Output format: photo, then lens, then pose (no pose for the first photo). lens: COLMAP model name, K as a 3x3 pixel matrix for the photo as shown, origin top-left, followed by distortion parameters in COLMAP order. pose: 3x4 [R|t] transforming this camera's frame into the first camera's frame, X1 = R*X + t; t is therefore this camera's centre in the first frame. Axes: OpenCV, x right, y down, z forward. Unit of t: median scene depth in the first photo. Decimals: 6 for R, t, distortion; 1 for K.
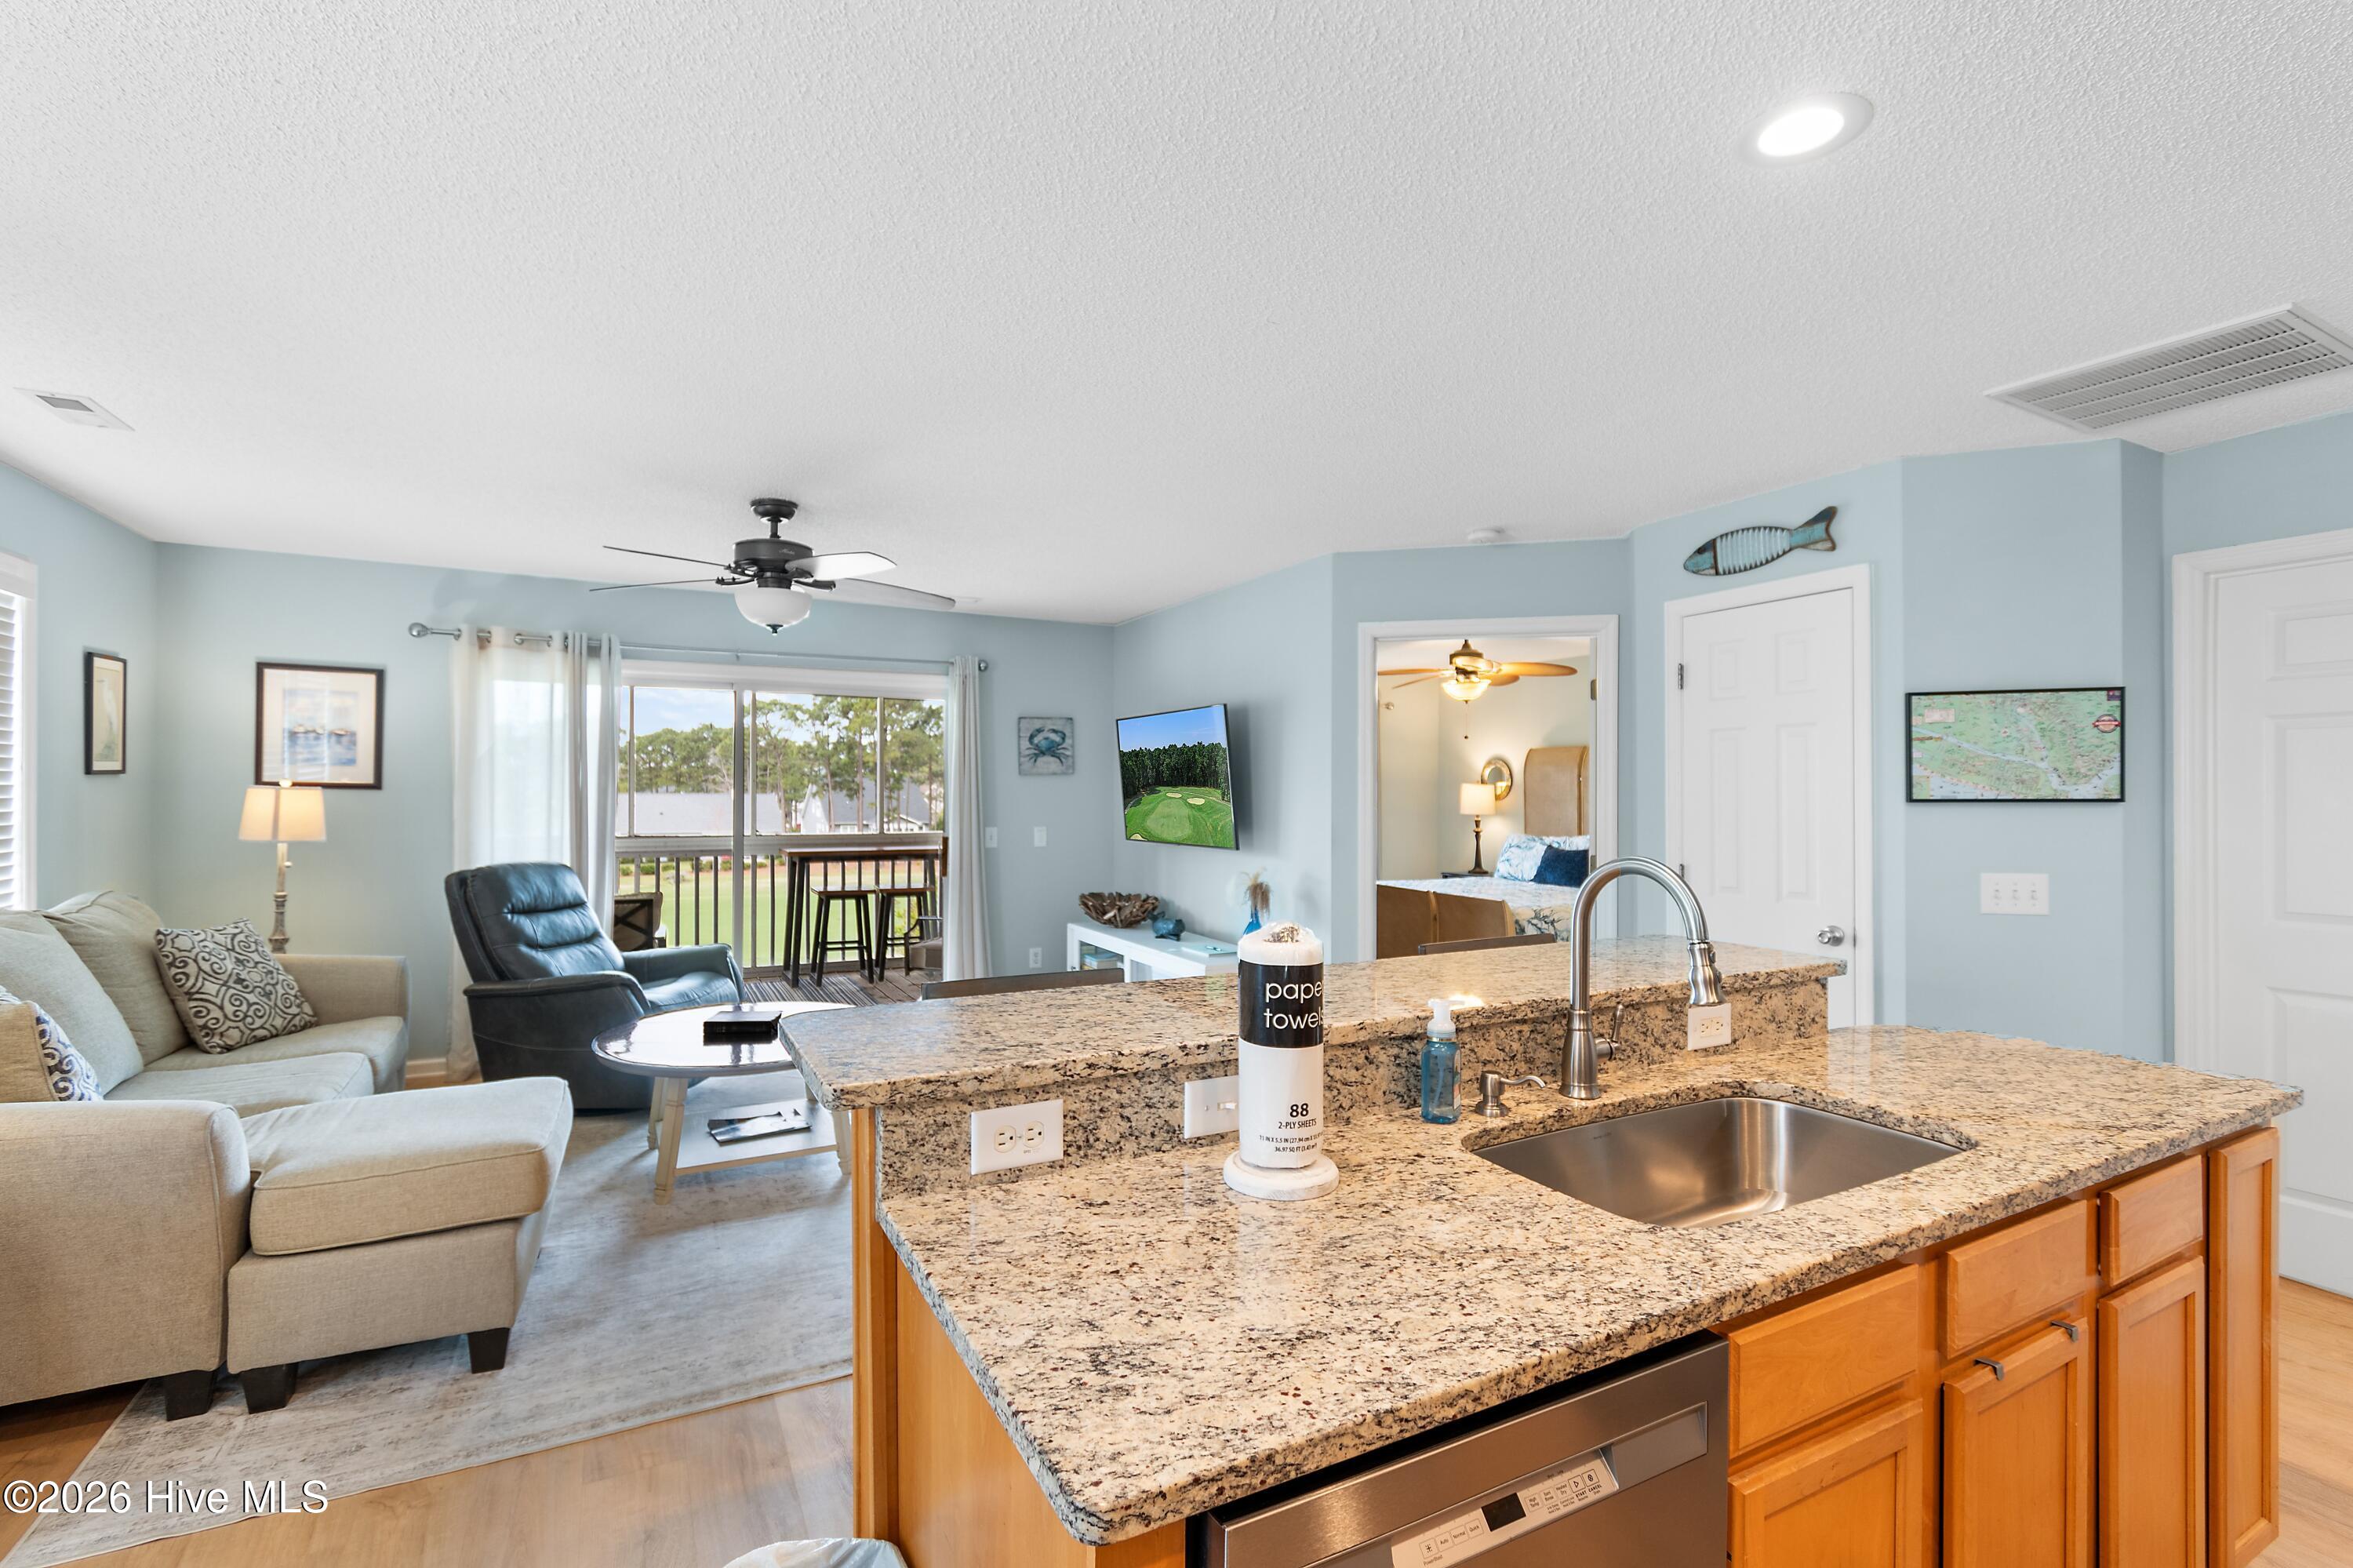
lens RADIAL K [[1033.8, 0, 1166.6], [0, 1033.8, 794.8], [0, 0, 1]] dist [0.003147, -0.001299]
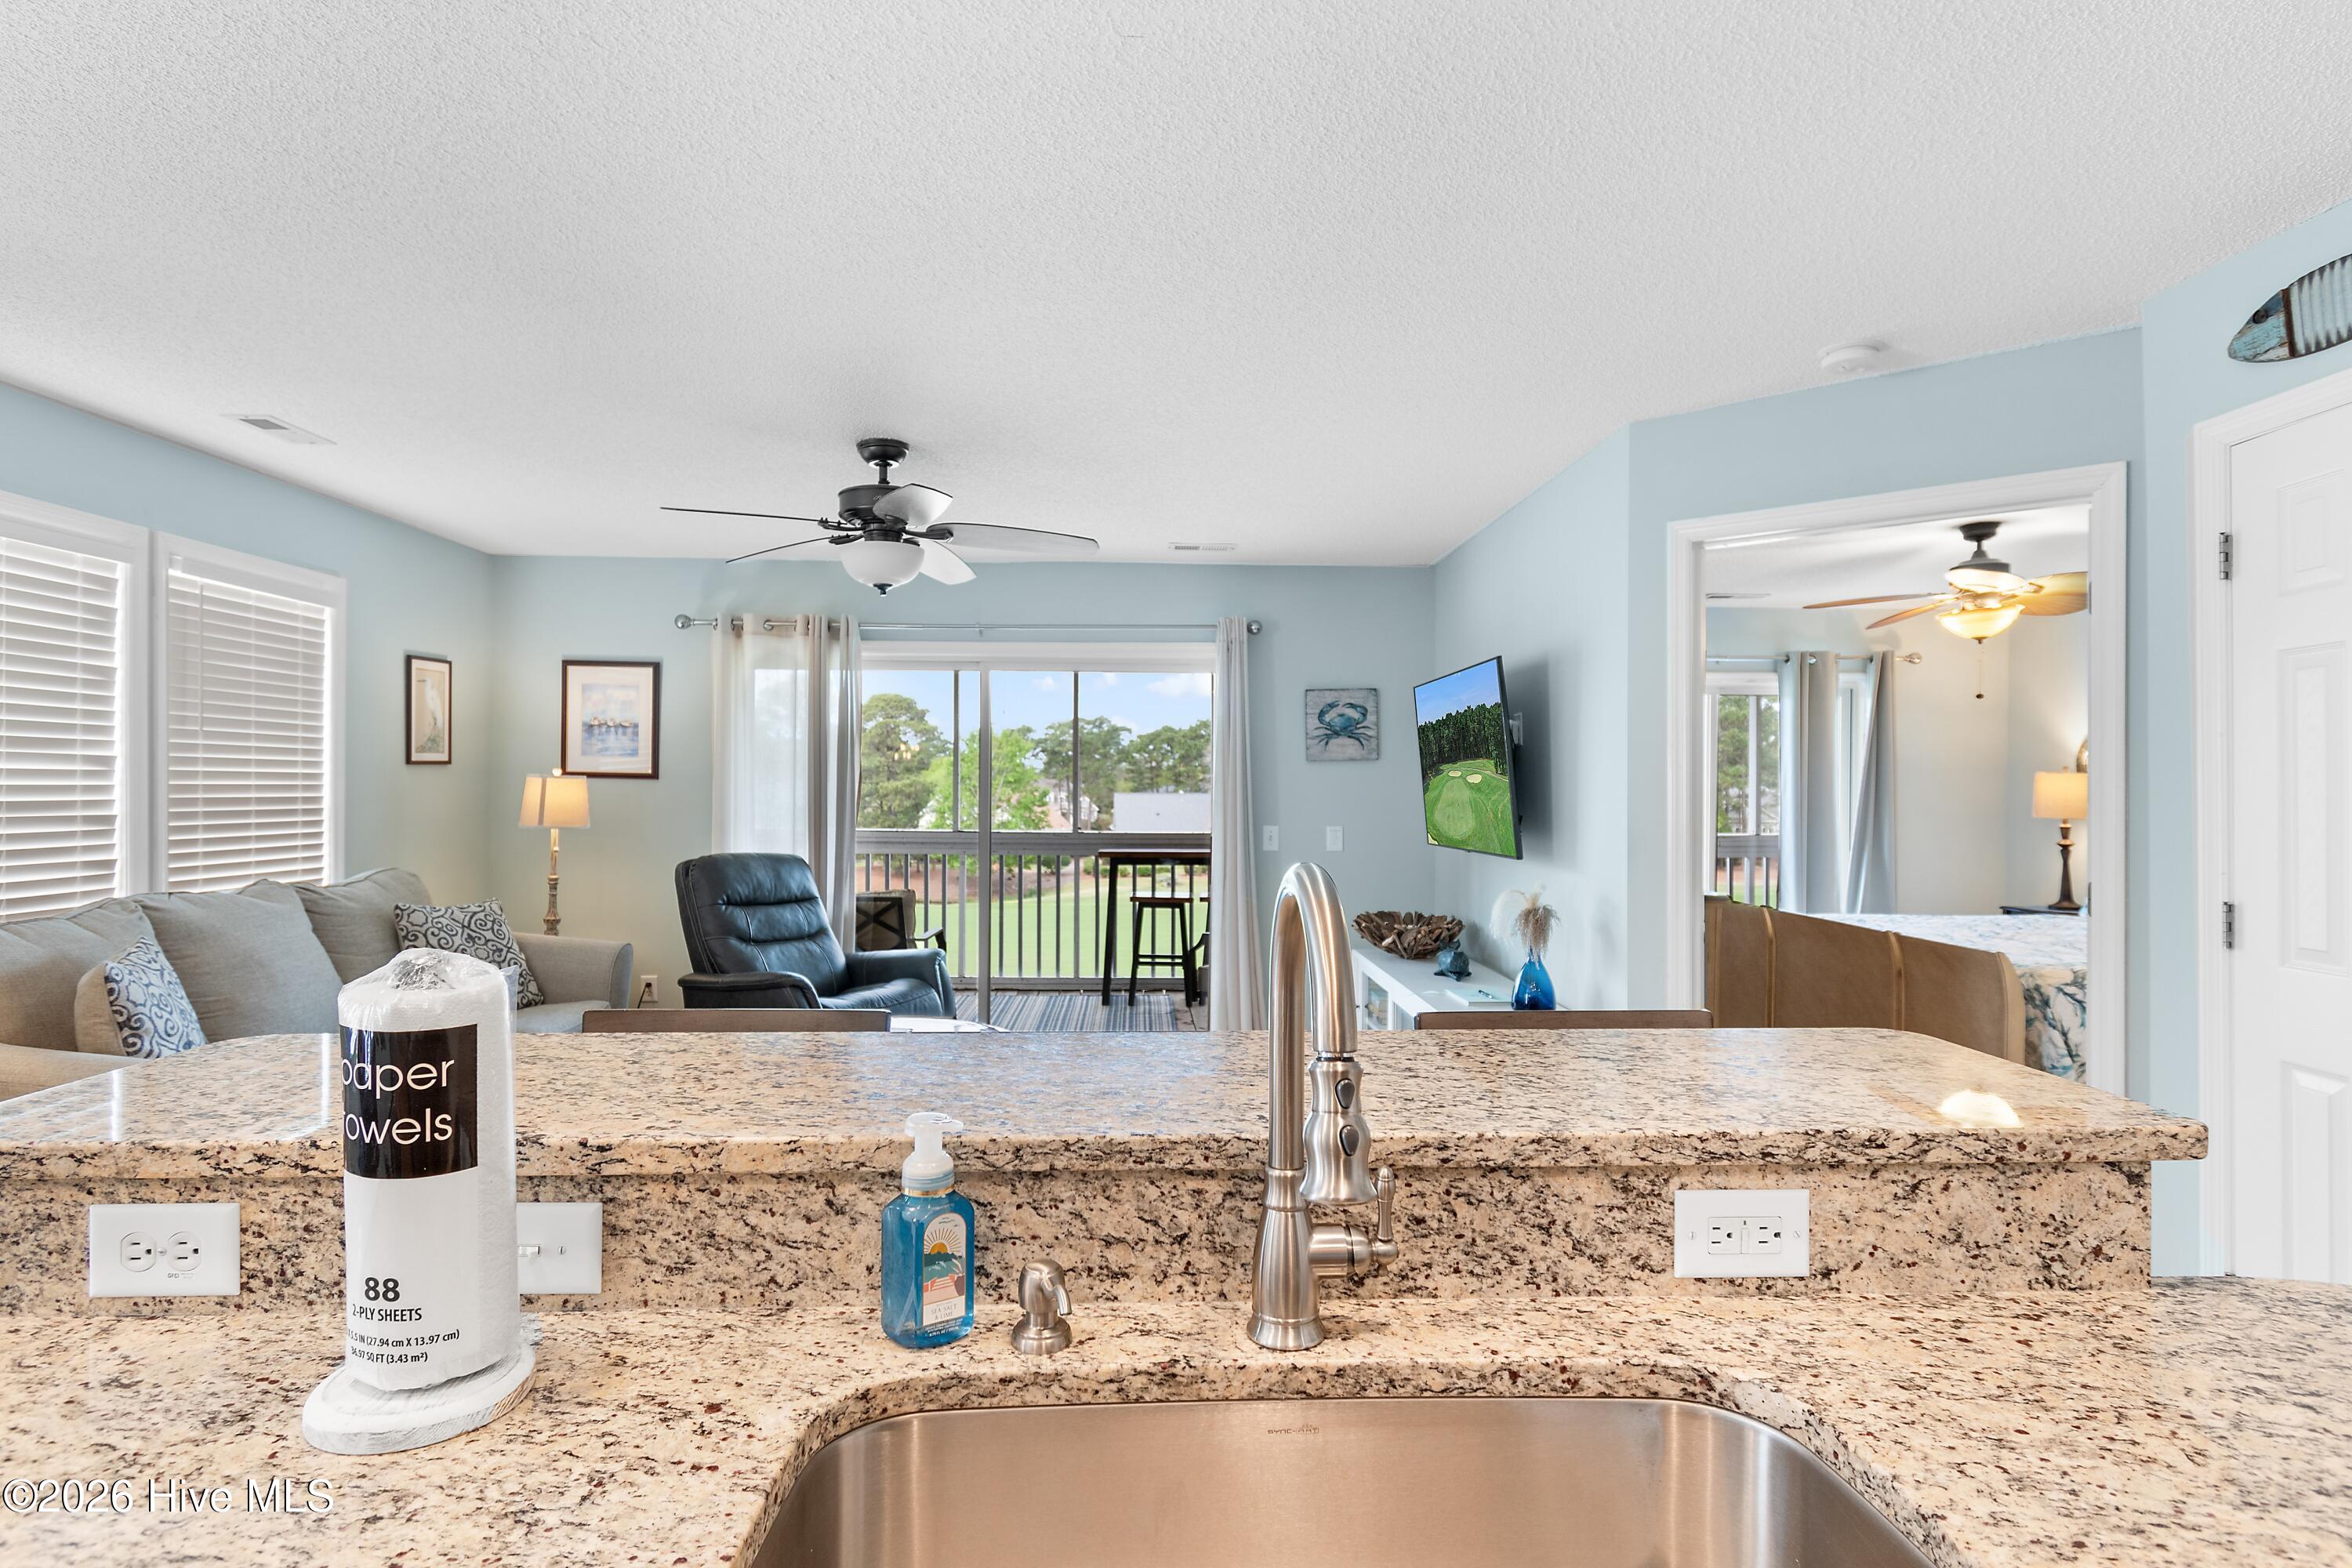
lens RADIAL K [[1187.9, 0, 1175.2], [0, 1187.9, 789.6], [0, 0, 1]] dist [-0.002536, 0.001563]
pose [[0.903179, -0.000212, -0.429263, 0.269051], [-0.001979, 0.999987, -0.004658, 0.012341], [0.429259, 0.005056, 0.903167, 0.204418]]
